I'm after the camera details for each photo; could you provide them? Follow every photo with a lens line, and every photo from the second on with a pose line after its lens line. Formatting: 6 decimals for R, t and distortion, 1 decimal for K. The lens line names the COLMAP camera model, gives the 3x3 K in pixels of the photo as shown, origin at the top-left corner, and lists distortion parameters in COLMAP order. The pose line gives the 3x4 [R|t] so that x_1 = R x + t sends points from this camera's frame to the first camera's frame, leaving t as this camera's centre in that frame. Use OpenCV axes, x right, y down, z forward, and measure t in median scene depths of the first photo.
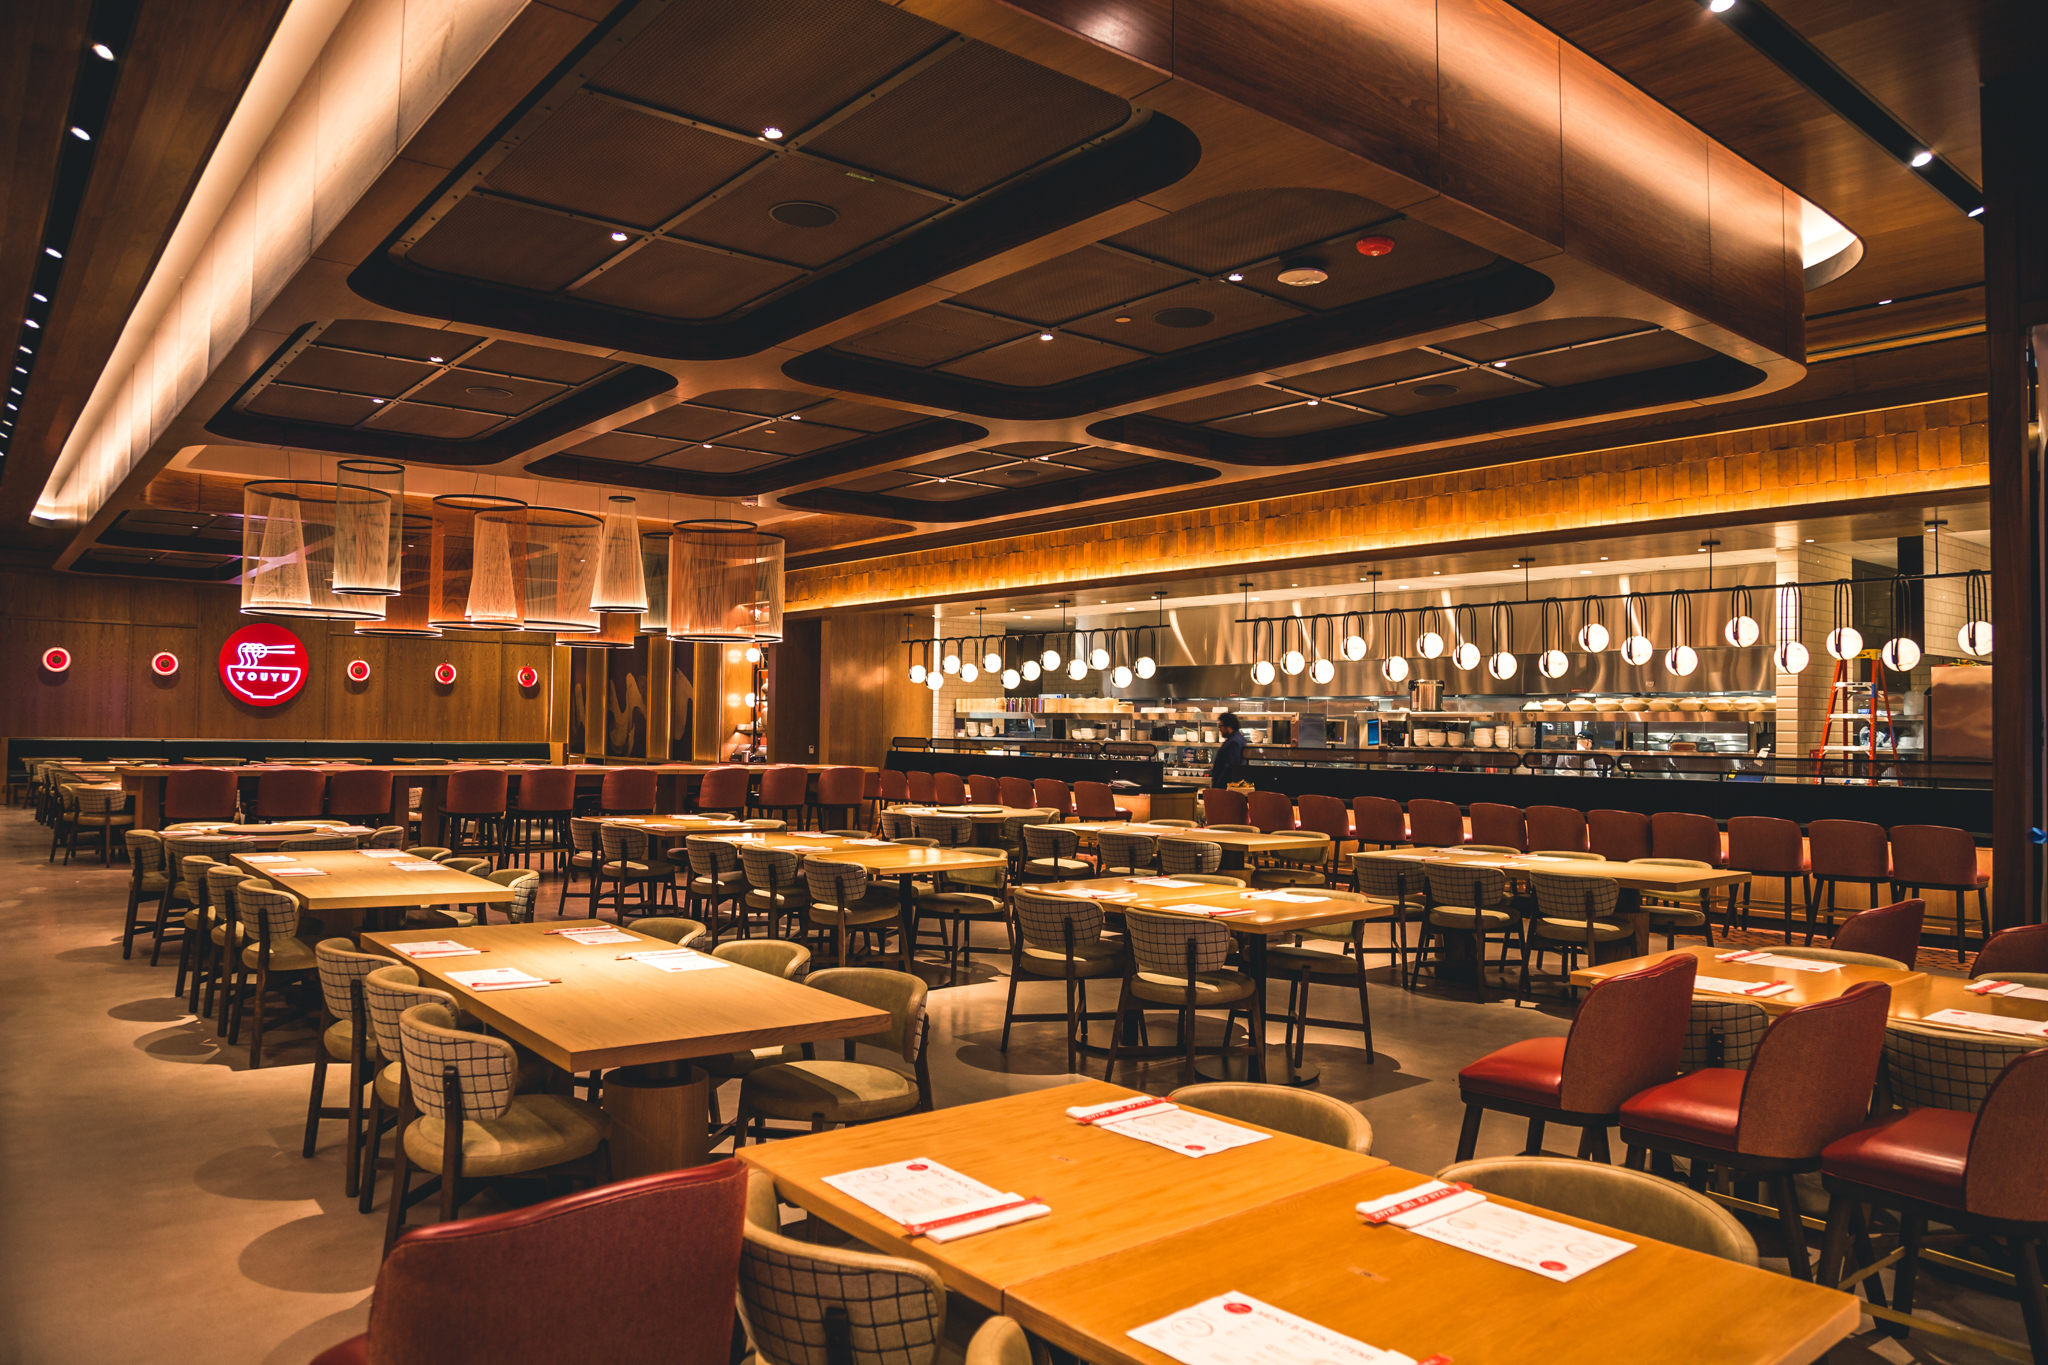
lens RADIAL K [[1409.8, 0, 1024.0], [0, 1409.8, 682.5], [0, 0, 1]] dist [-0.124542, 0.070403]
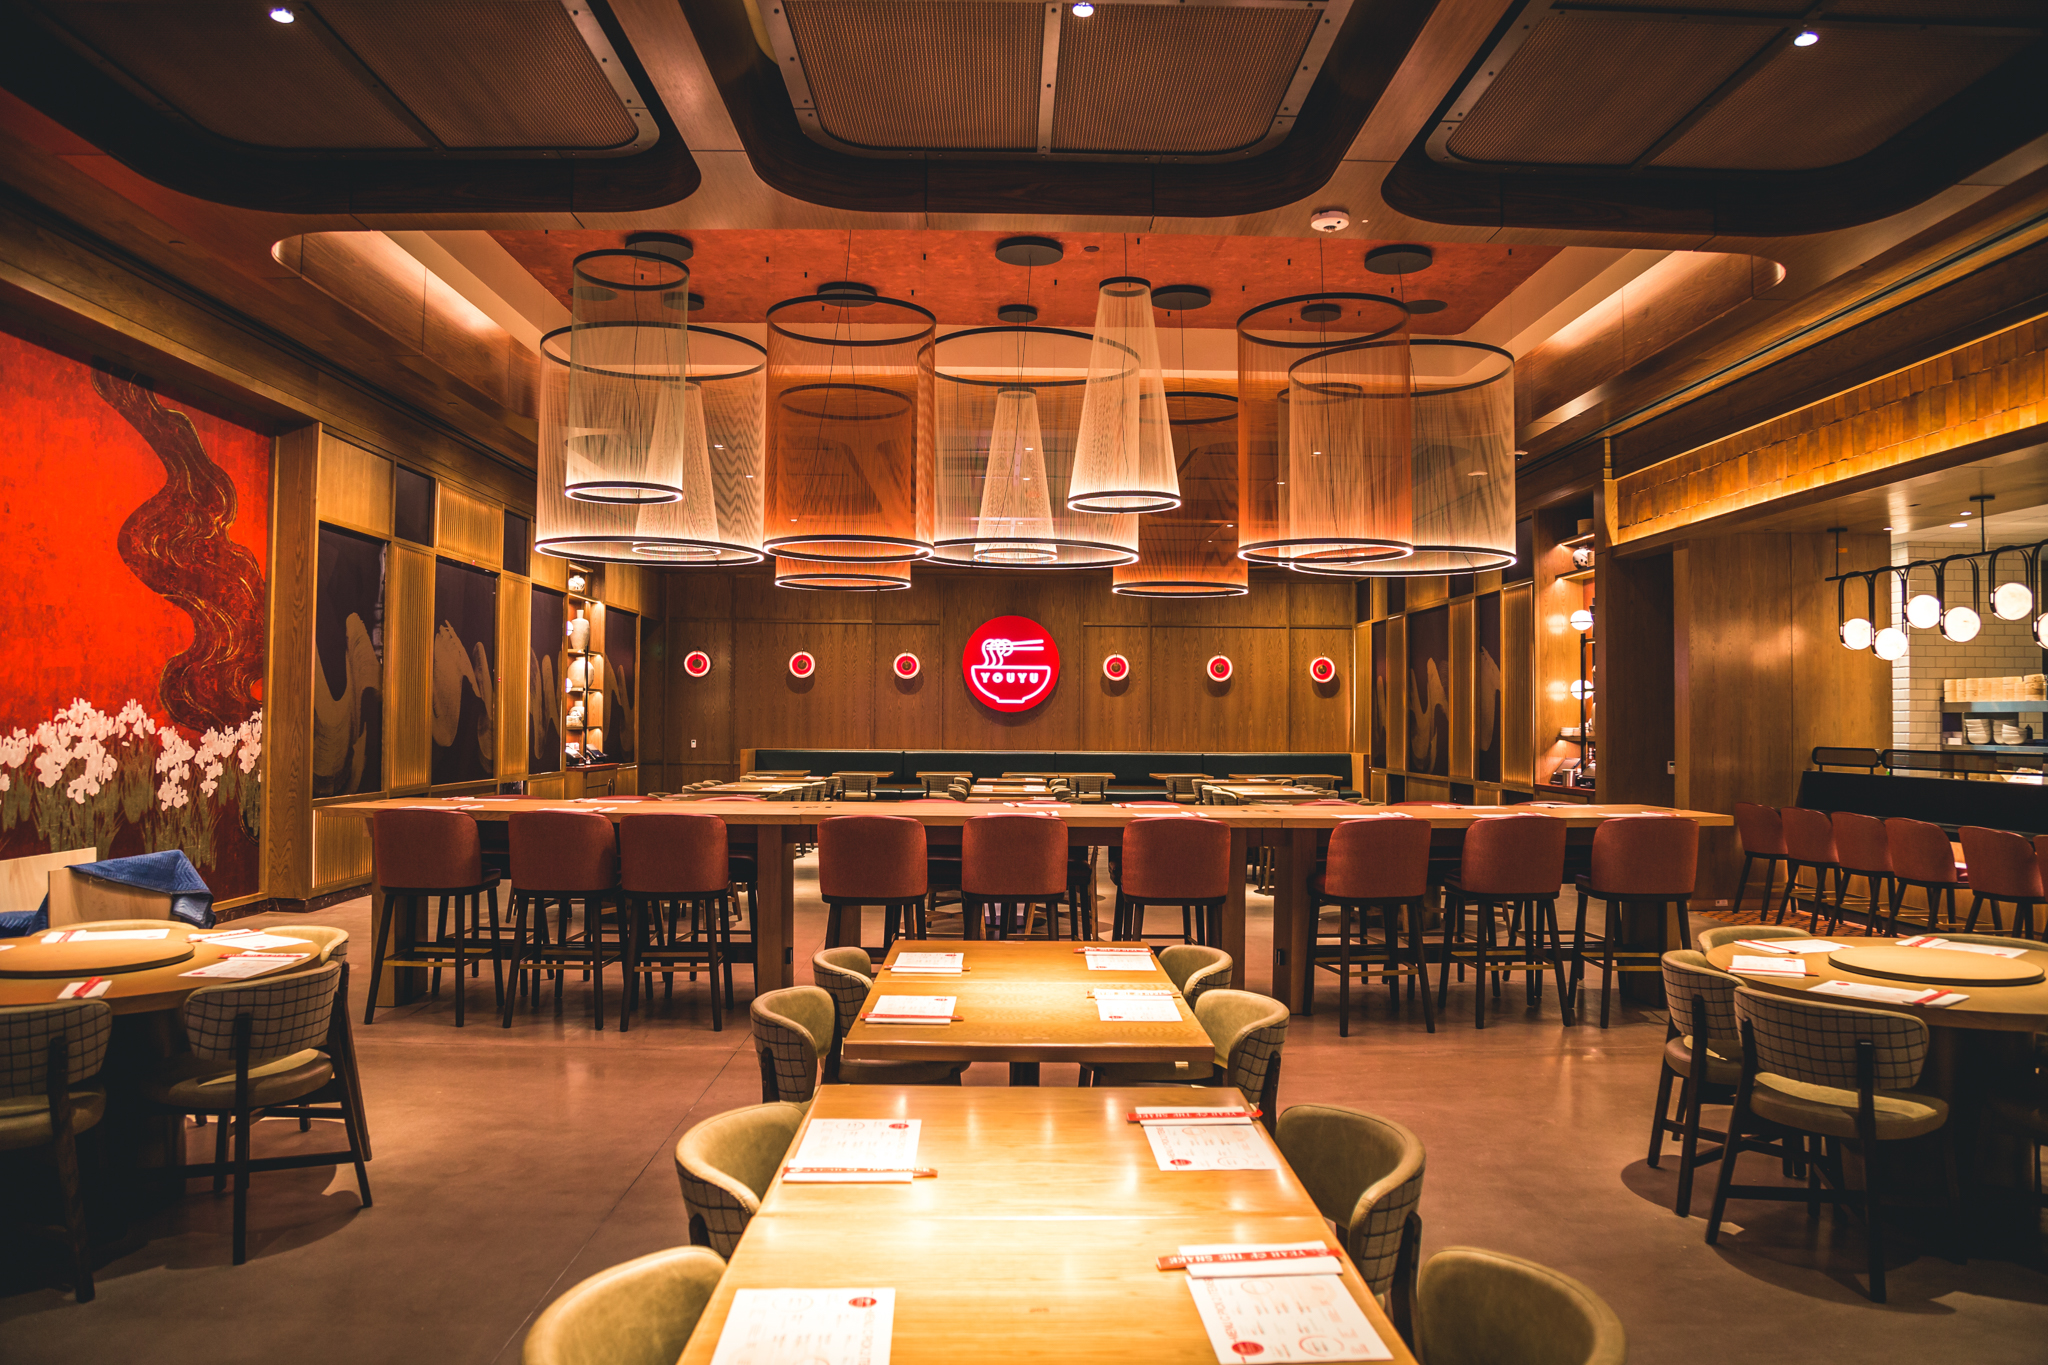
lens RADIAL K [[1409.8, 0, 1024.0], [0, 1409.8, 682.5], [0, 0, 1]] dist [-0.124542, 0.070403]
pose [[0.788633, -0.026201, -0.614306, -0.005280], [0.024078, 0.999641, -0.011724, 0.009969], [0.614393, -0.005545, 0.788981, 0.324425]]
